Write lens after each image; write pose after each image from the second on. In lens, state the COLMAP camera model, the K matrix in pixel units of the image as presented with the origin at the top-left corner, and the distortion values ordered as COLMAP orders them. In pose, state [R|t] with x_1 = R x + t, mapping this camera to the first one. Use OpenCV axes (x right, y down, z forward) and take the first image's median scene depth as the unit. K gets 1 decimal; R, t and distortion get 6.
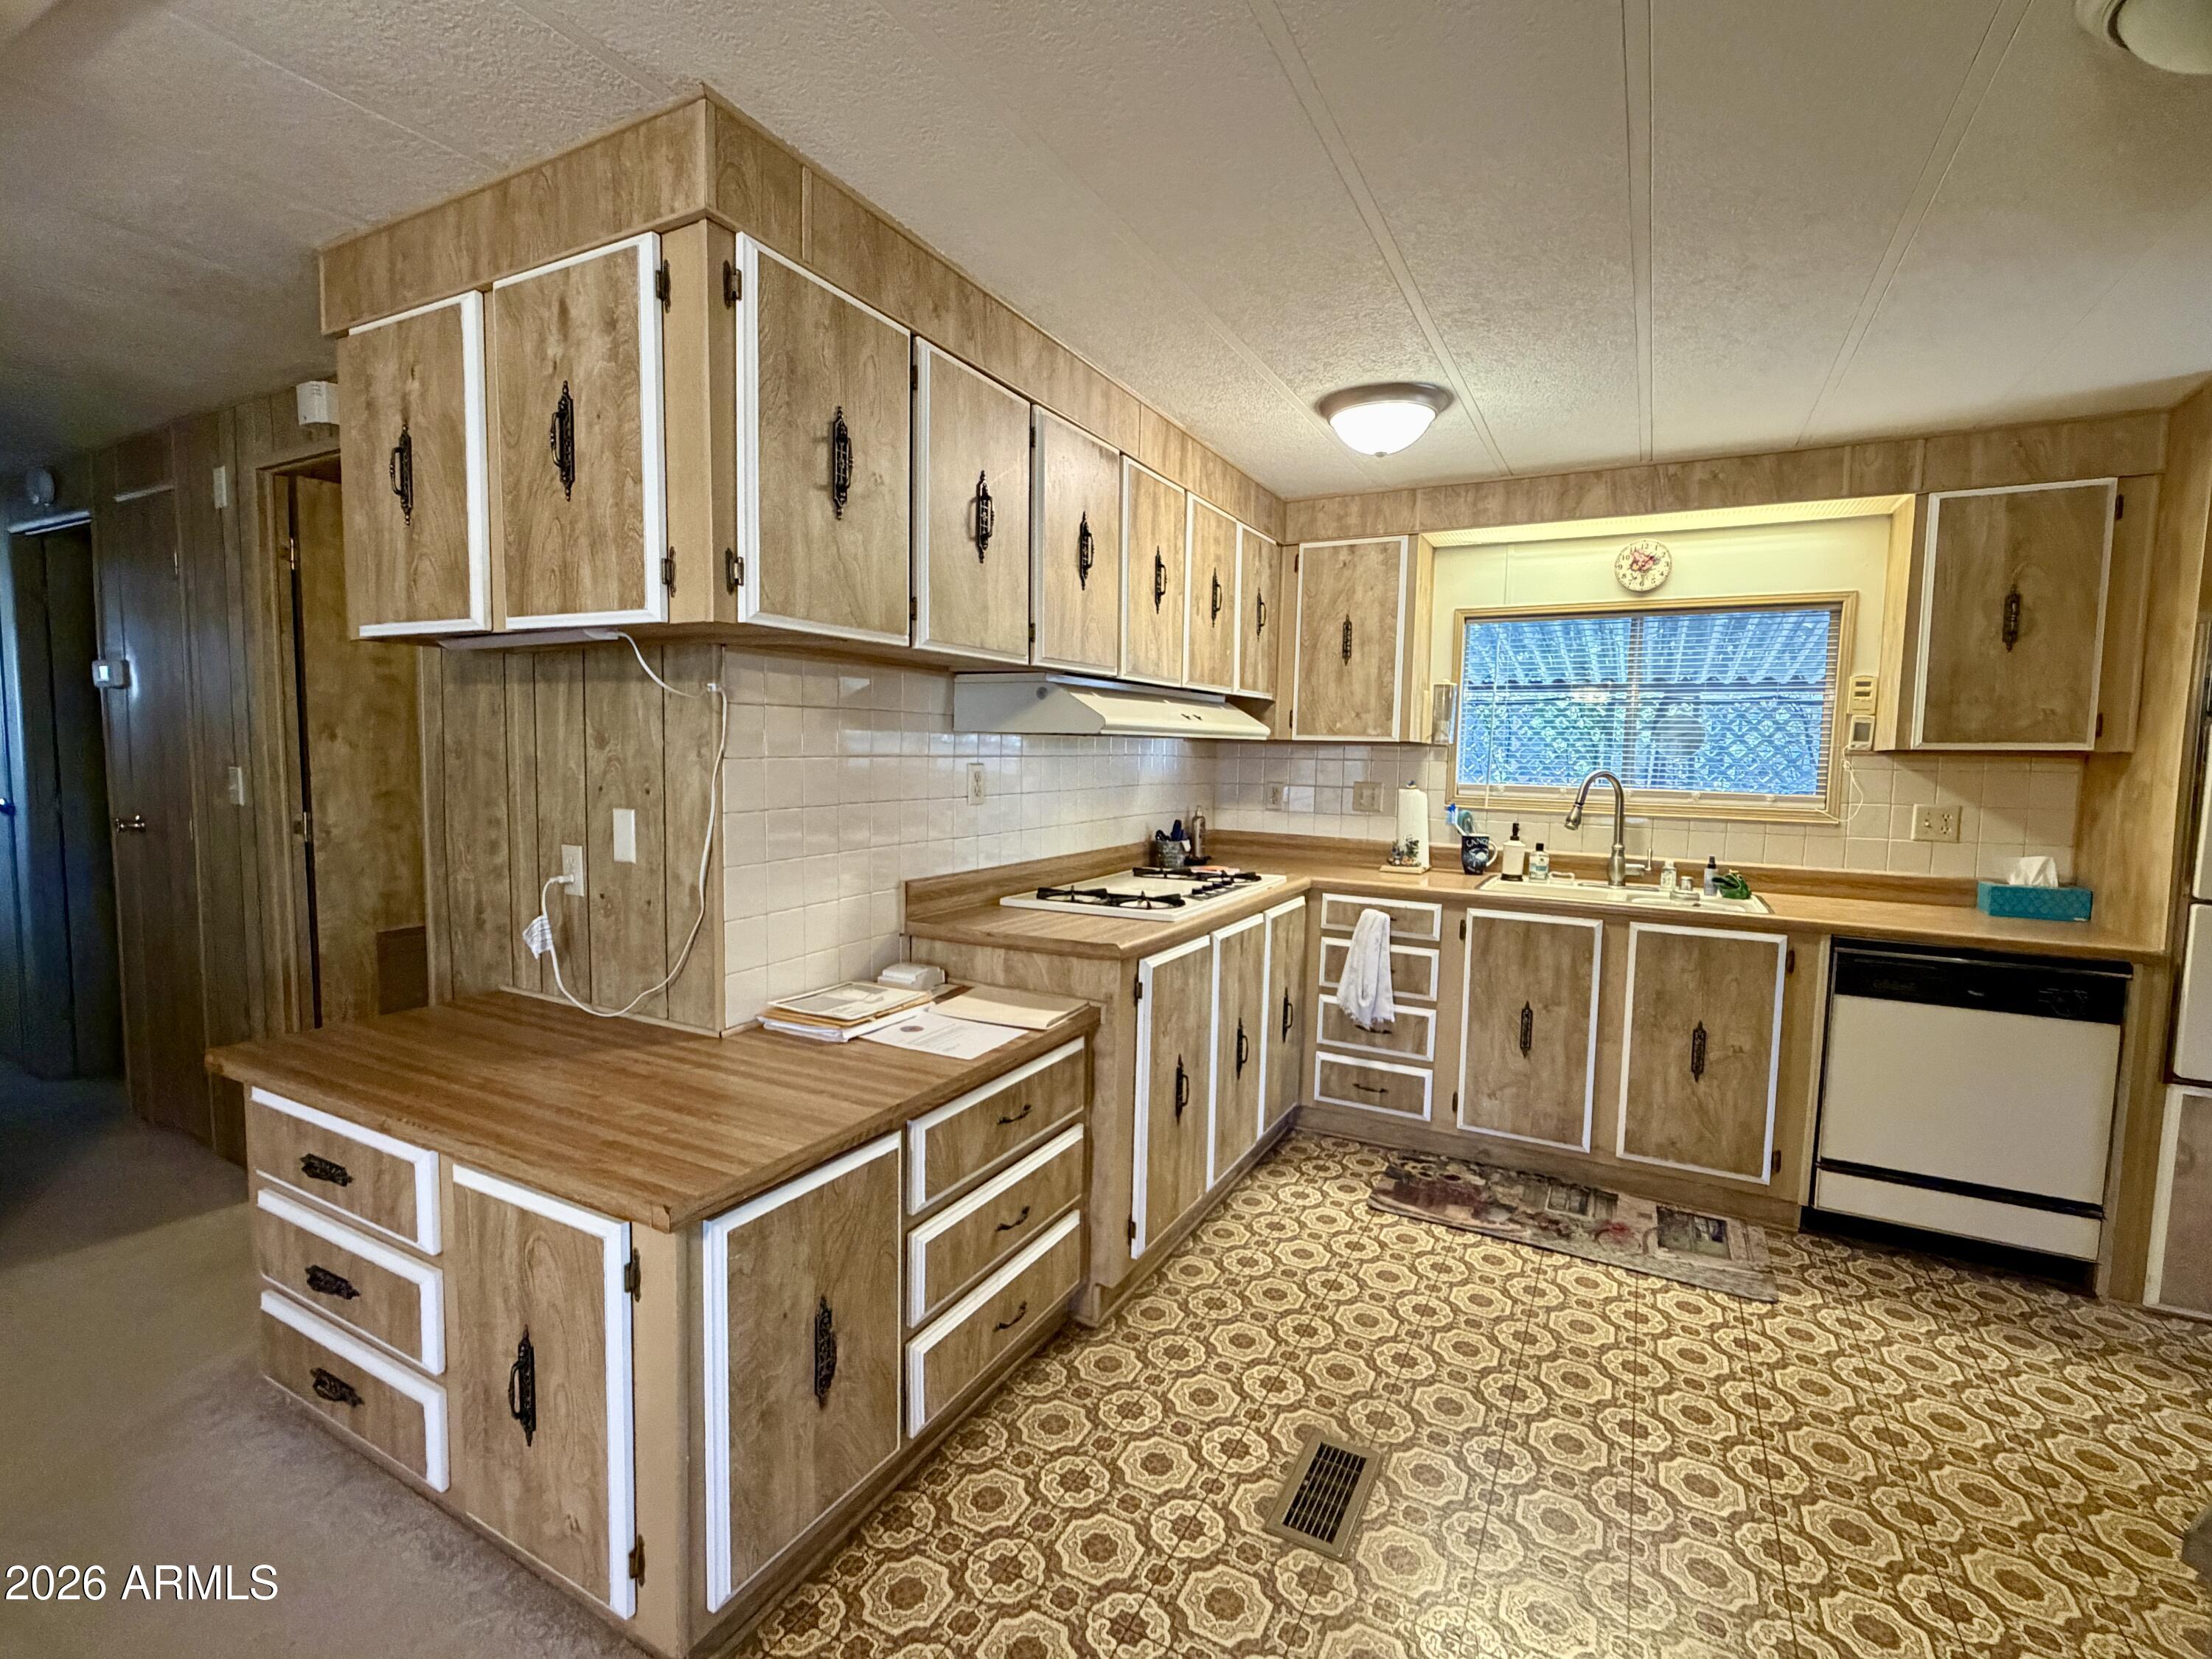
lens RADIAL K [[1011.8, 0, 1106.0], [0, 1011.8, 829.5], [0, 0, 1]] dist [0.000024, 0.000166]
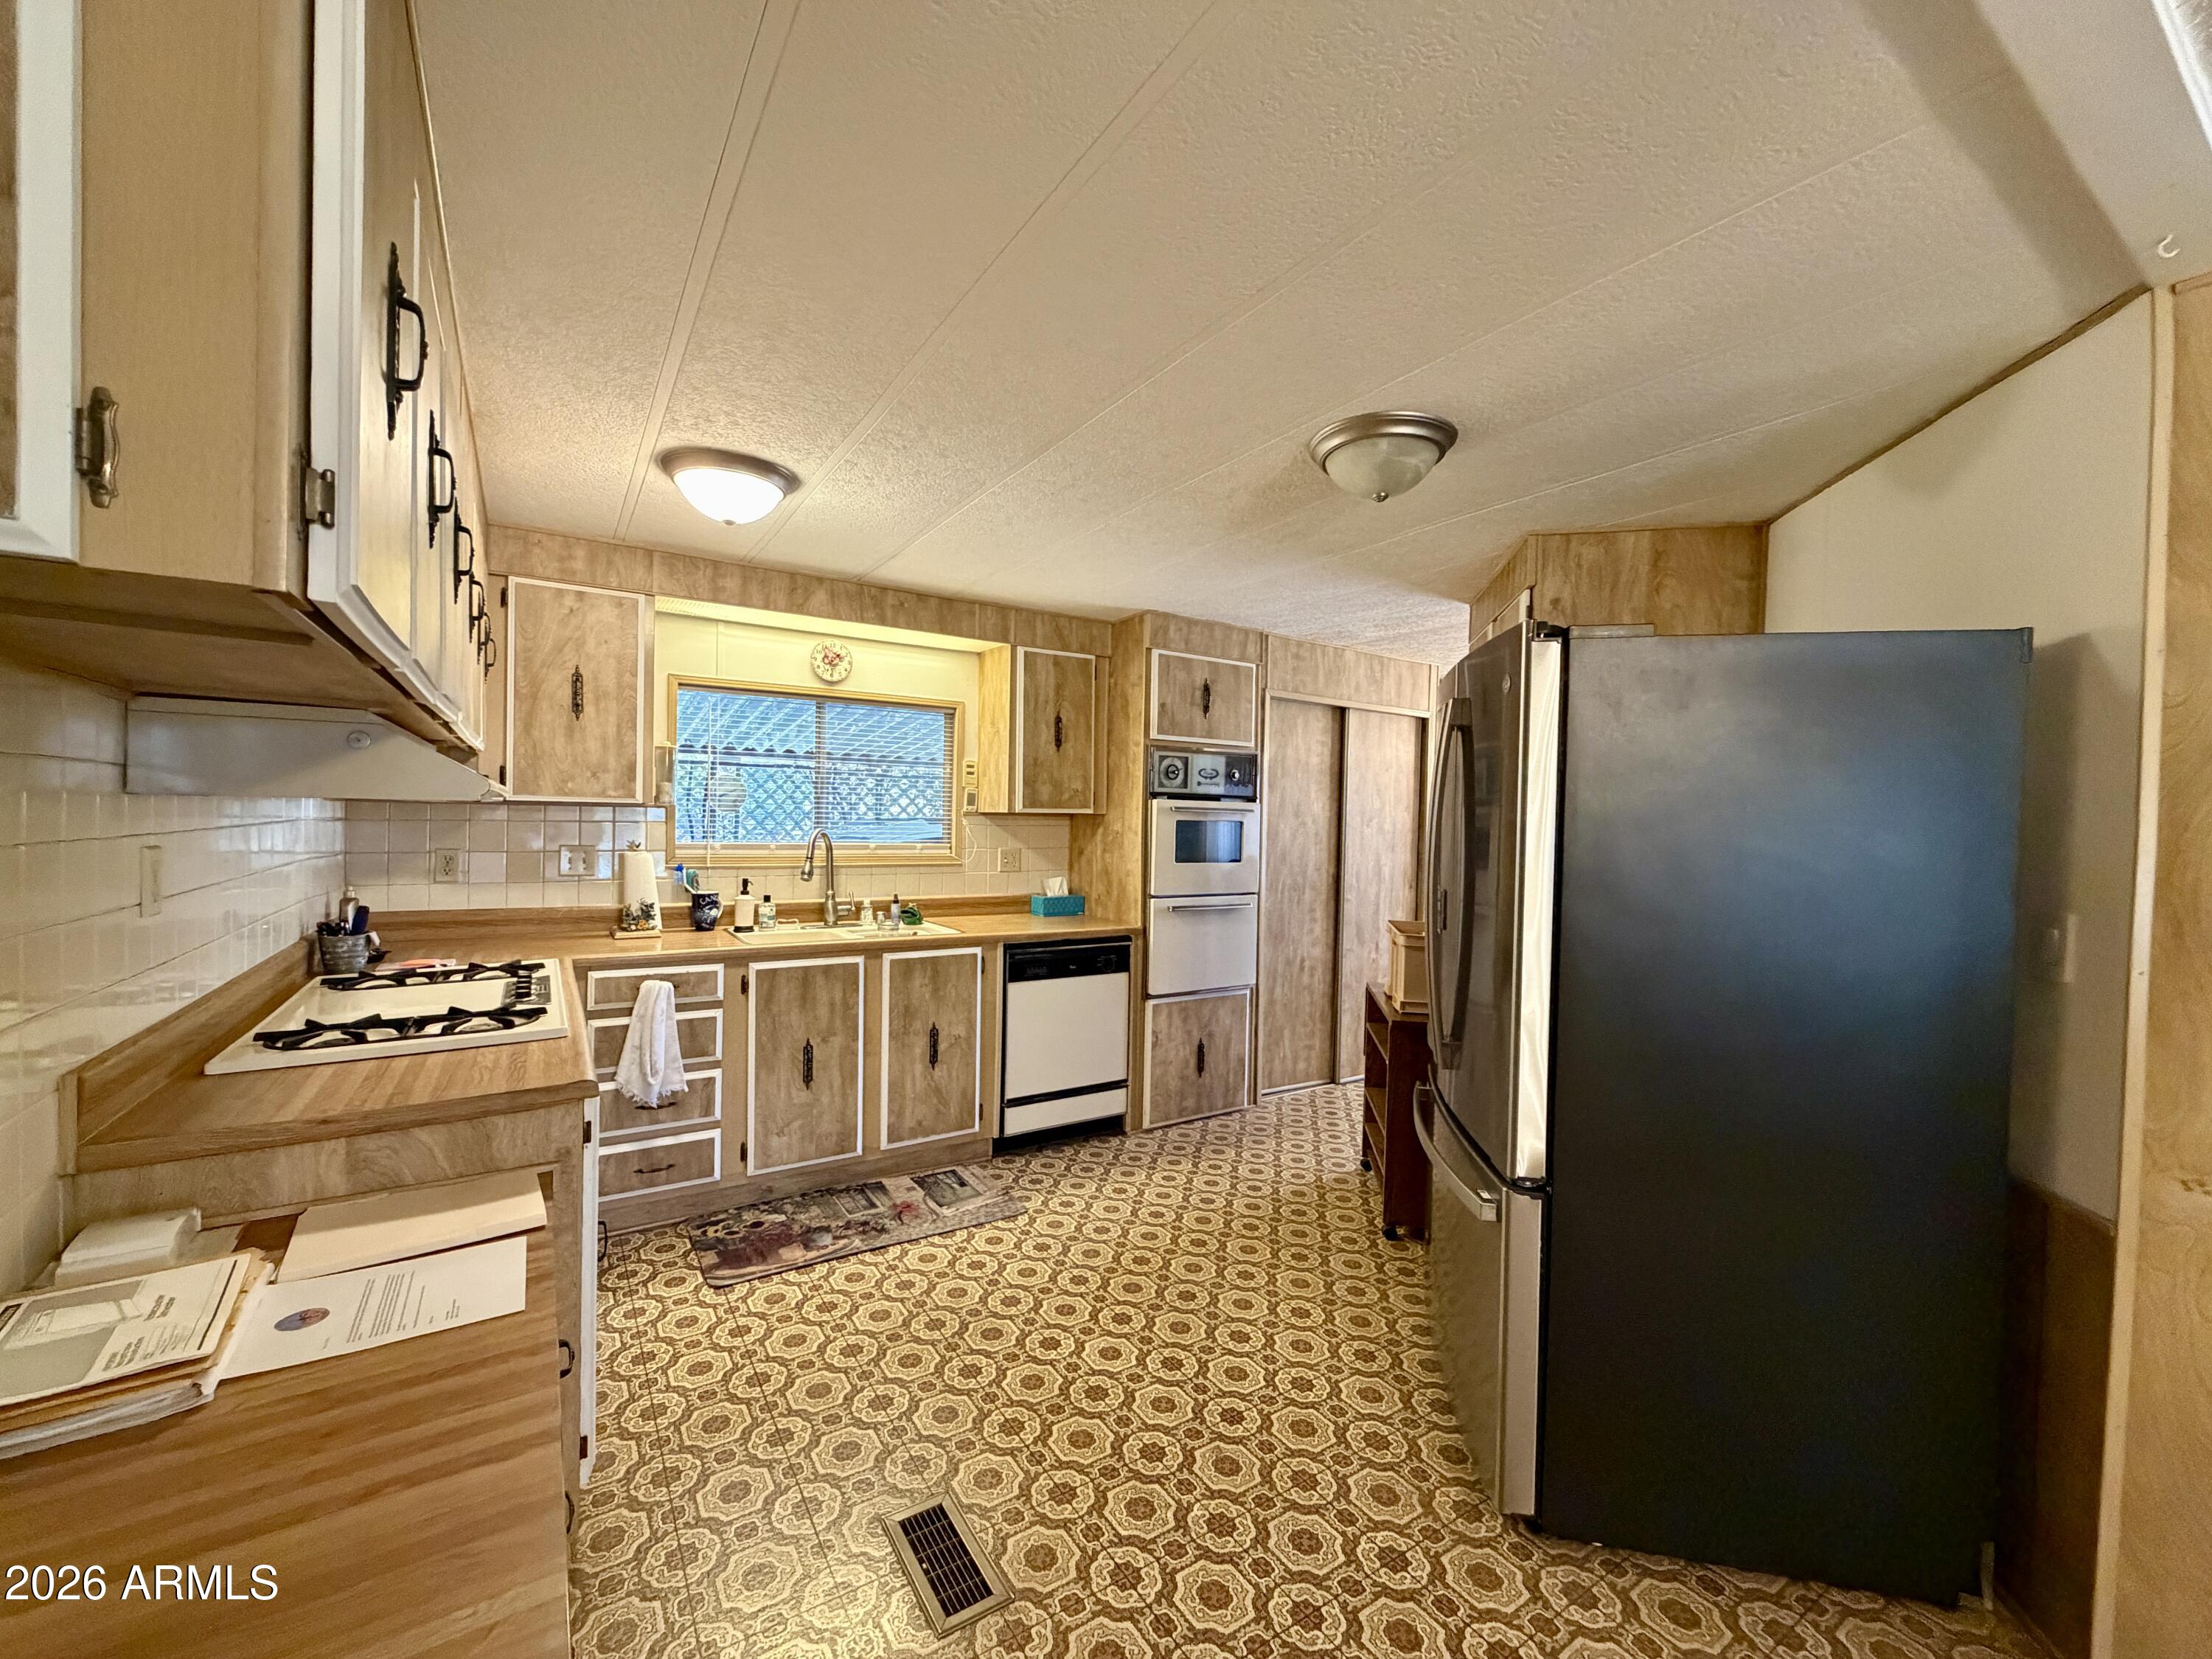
lens RADIAL K [[884.0, 0, 1098.7], [0, 884.0, 829.8], [0, 0, 1]] dist [0.002268, -0.000292]
pose [[0.486172, -0.022476, 0.873574, -0.289465], [0.058202, 0.998282, -0.006706, -0.036463], [-0.871923, 0.054104, 0.486645, 0.245547]]
